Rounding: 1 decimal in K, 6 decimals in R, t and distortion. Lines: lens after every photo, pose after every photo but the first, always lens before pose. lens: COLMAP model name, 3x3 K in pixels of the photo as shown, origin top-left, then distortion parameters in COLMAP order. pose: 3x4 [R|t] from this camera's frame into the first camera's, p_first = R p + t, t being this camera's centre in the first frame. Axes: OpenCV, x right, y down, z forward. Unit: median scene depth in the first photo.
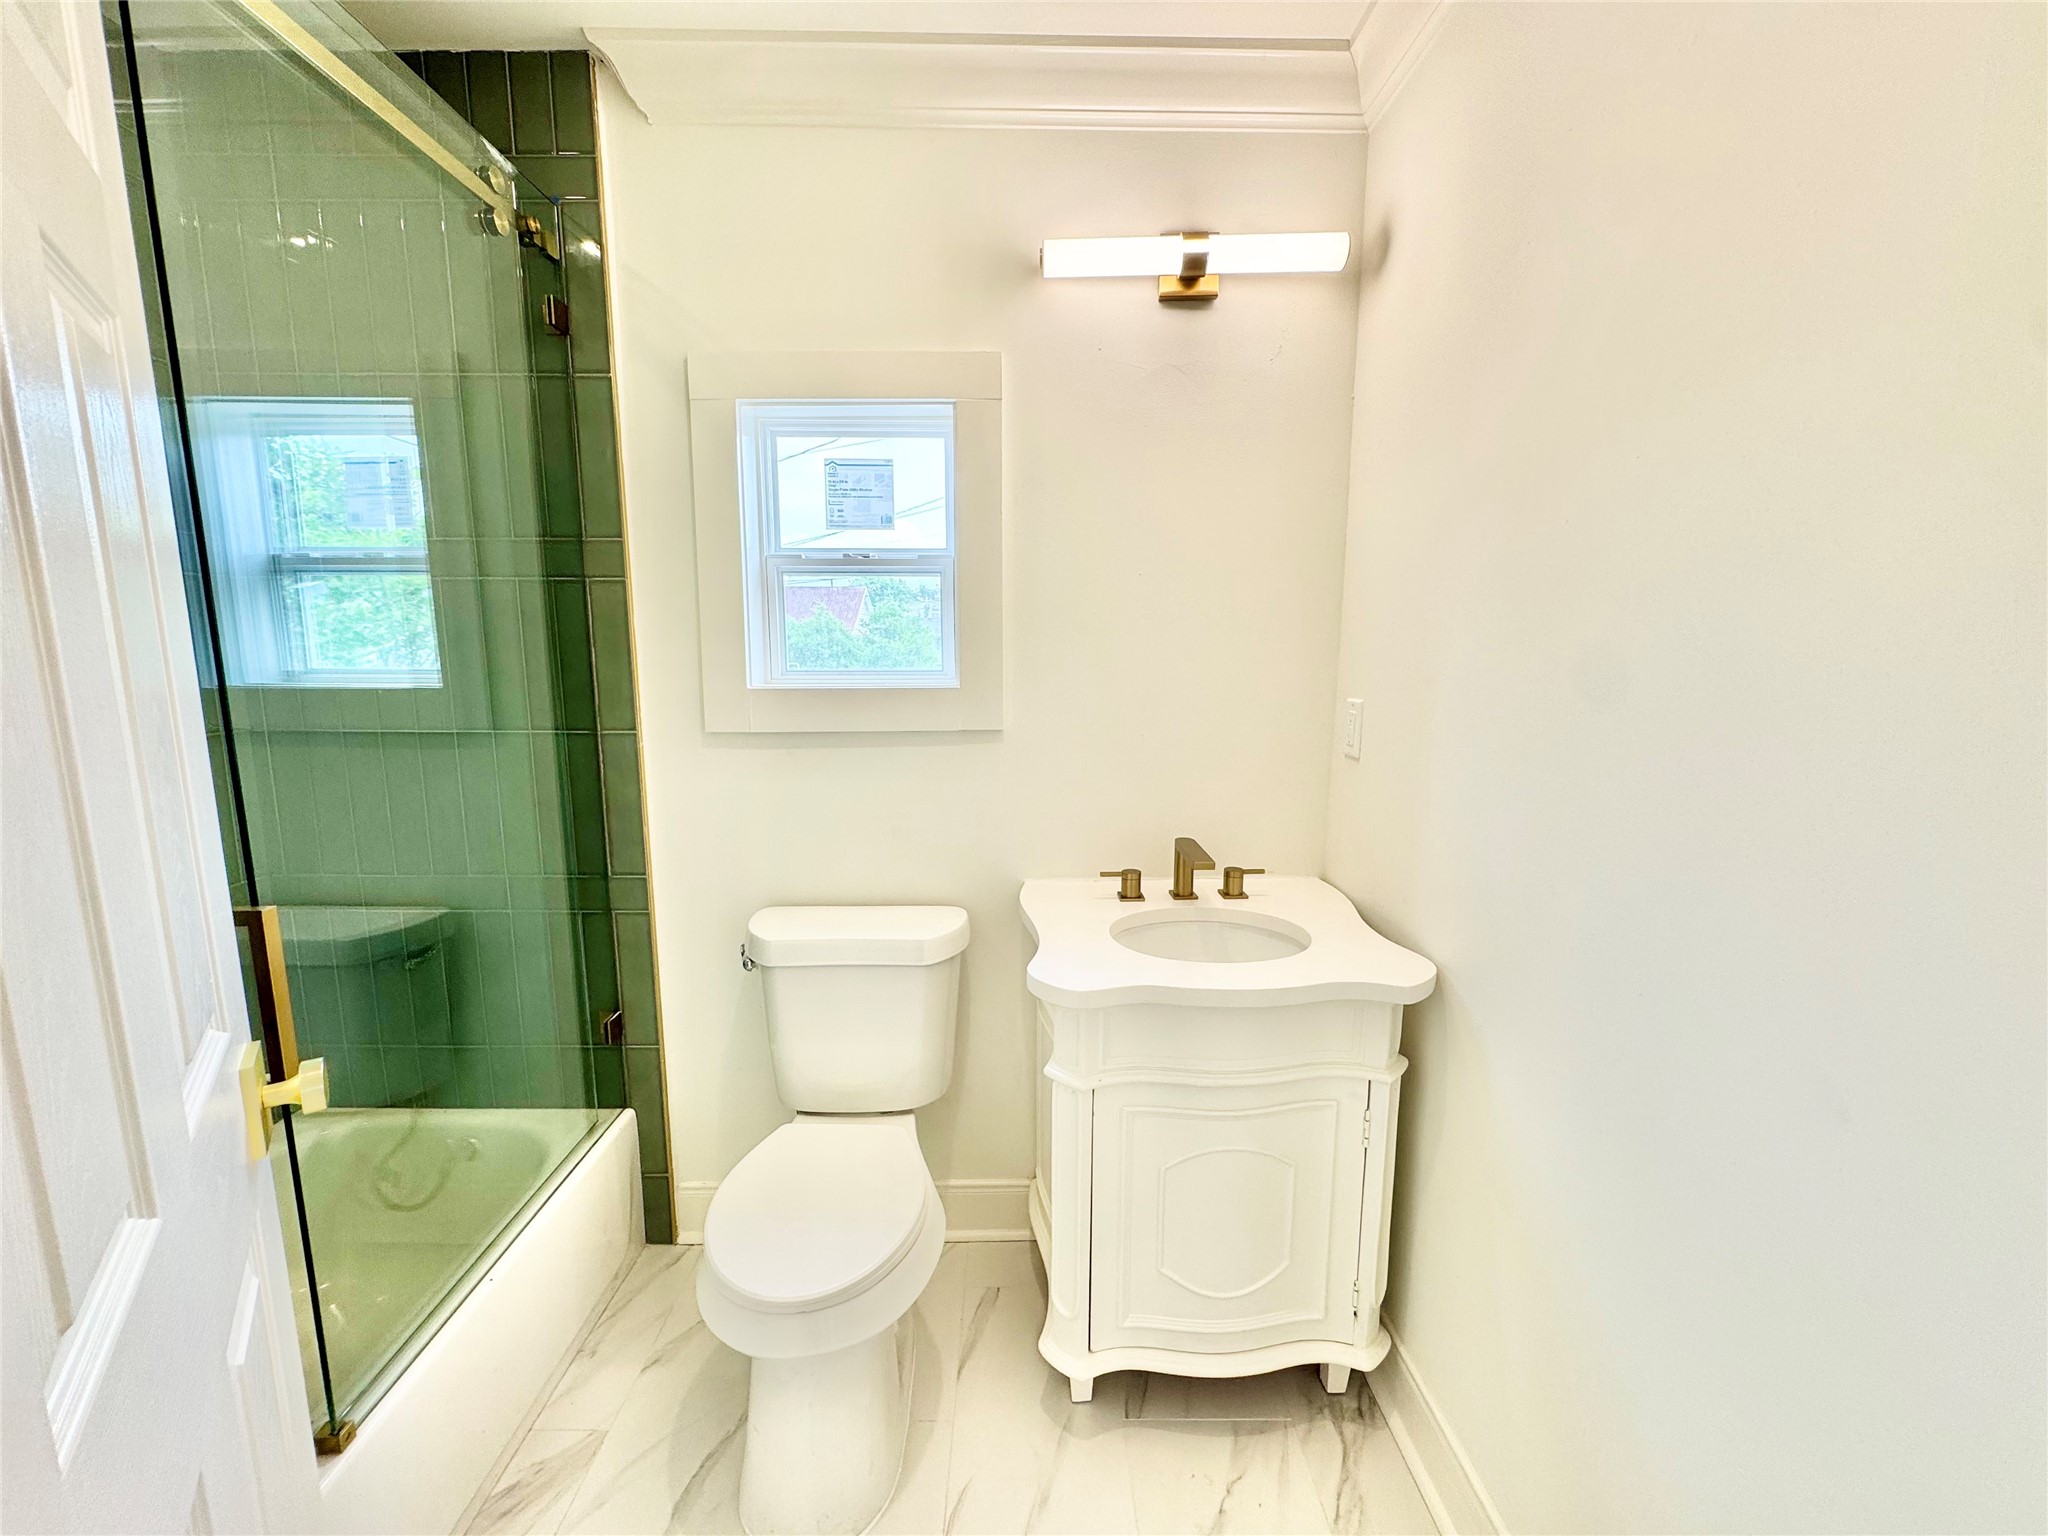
lens RADIAL K [[815.6, 0, 1024.8], [0, 815.6, 768.6], [0, 0, 1]] dist [-0.002493, 0.000058]
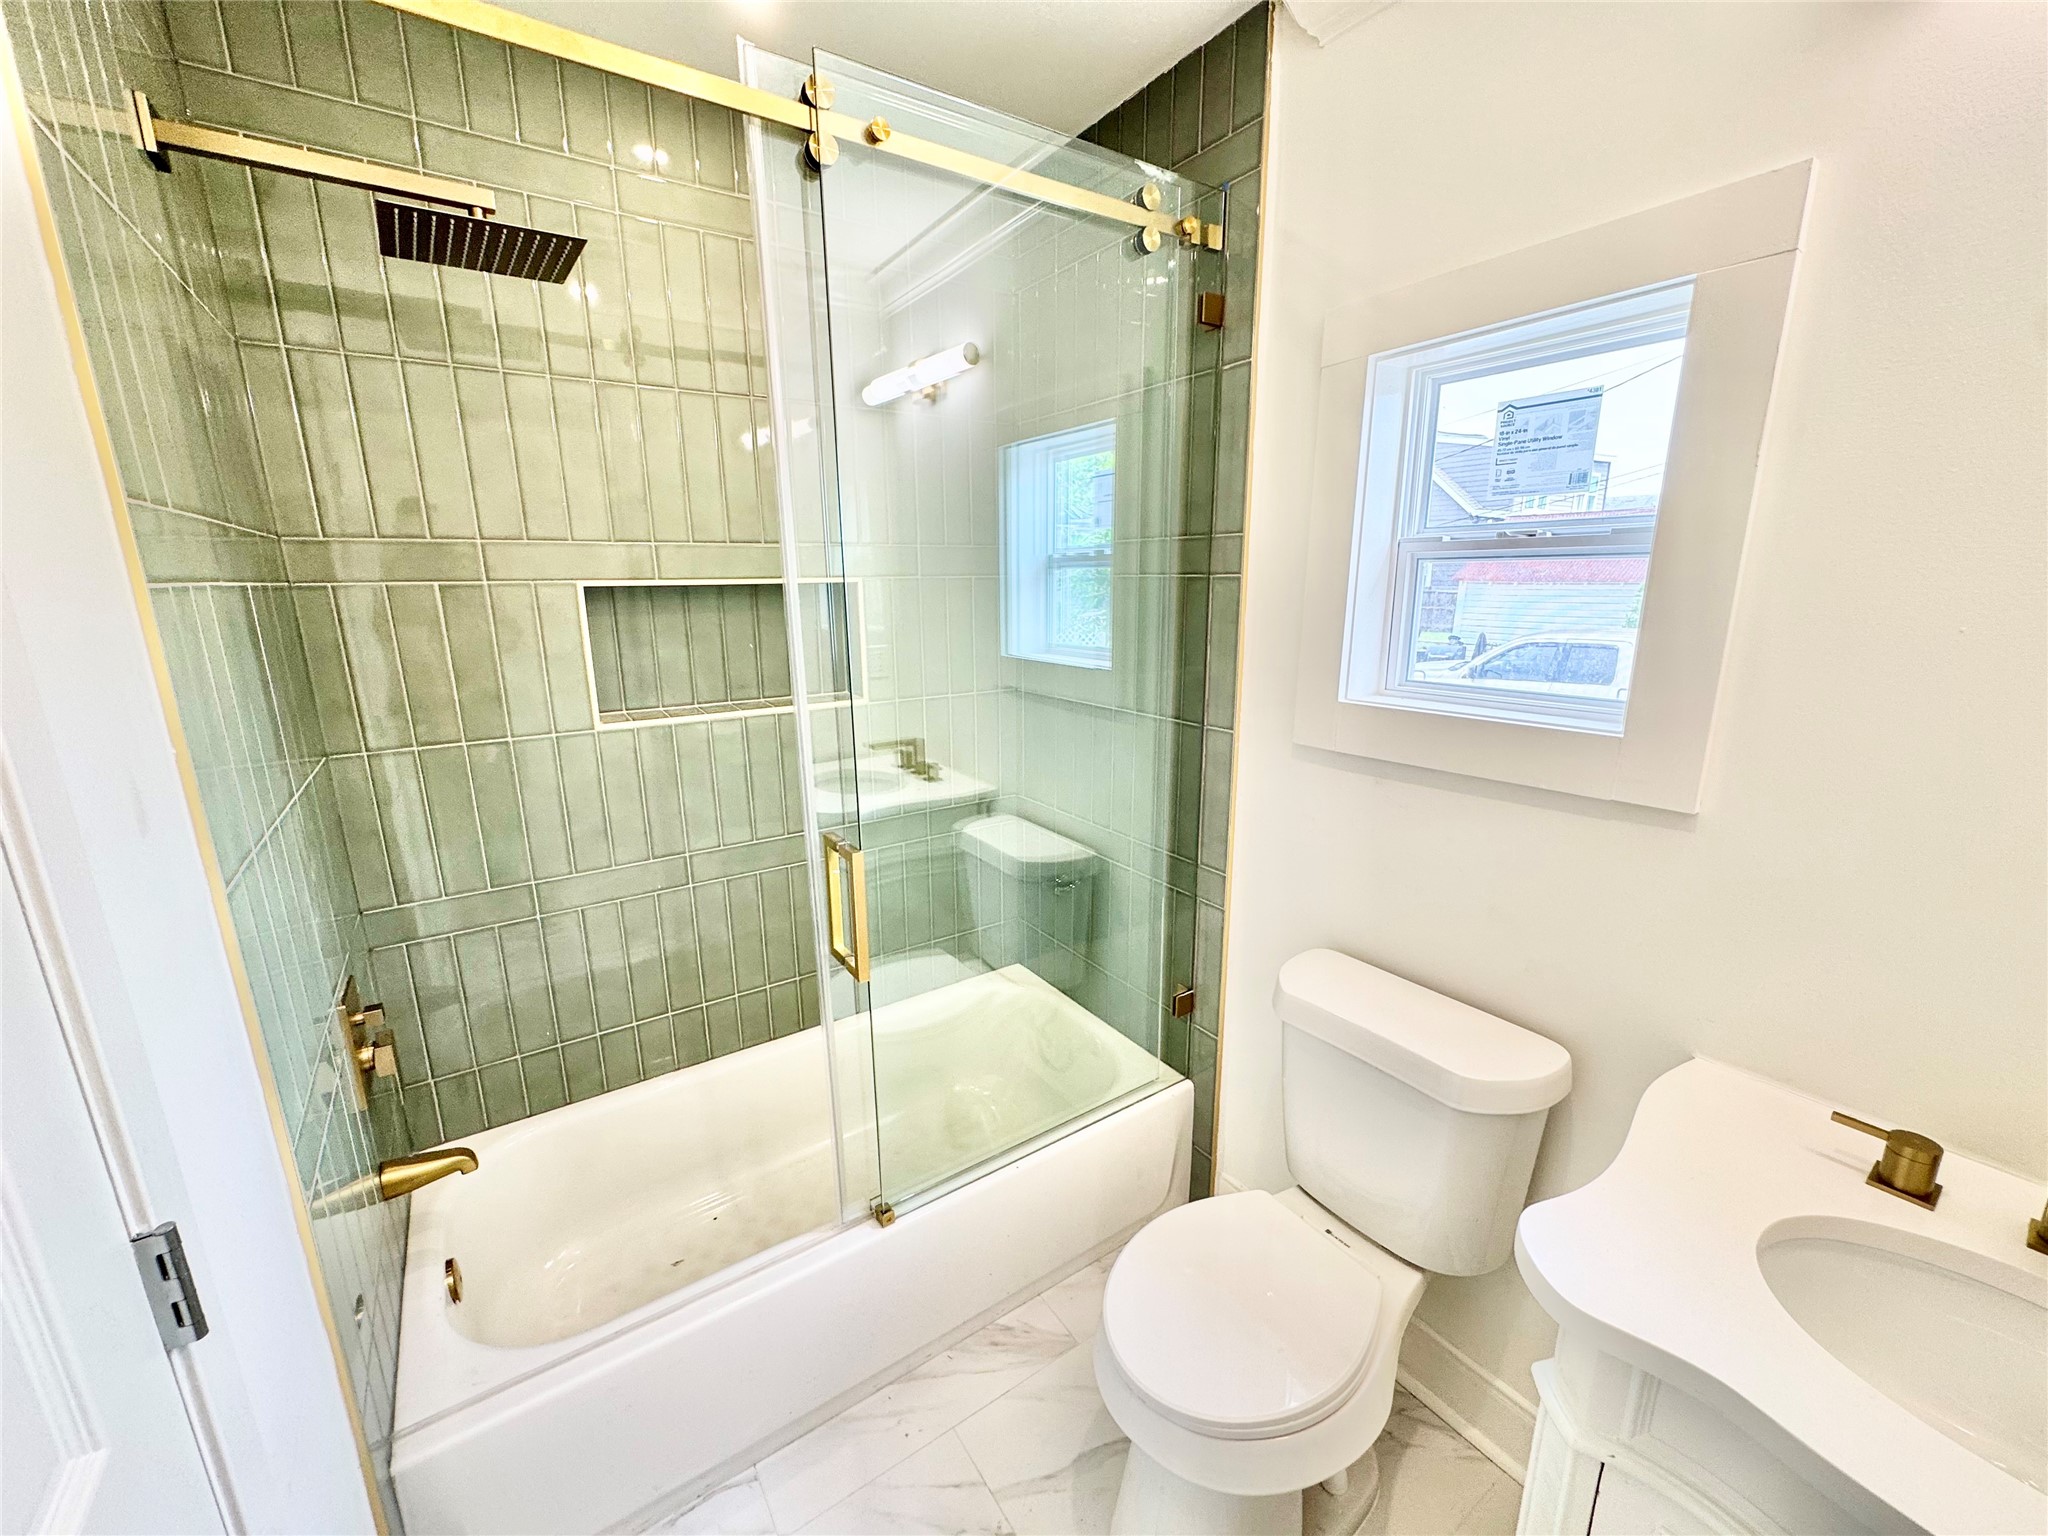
lens RADIAL K [[815.6, 0, 1024.8], [0, 815.6, 768.6], [0, 0, 1]] dist [-0.002493, 0.000058]
pose [[0.549518, 0.186310, -0.814443, 0.196470], [-0.115356, 0.982402, 0.146899, -0.118363], [0.827480, 0.013227, 0.561340, 0.242467]]
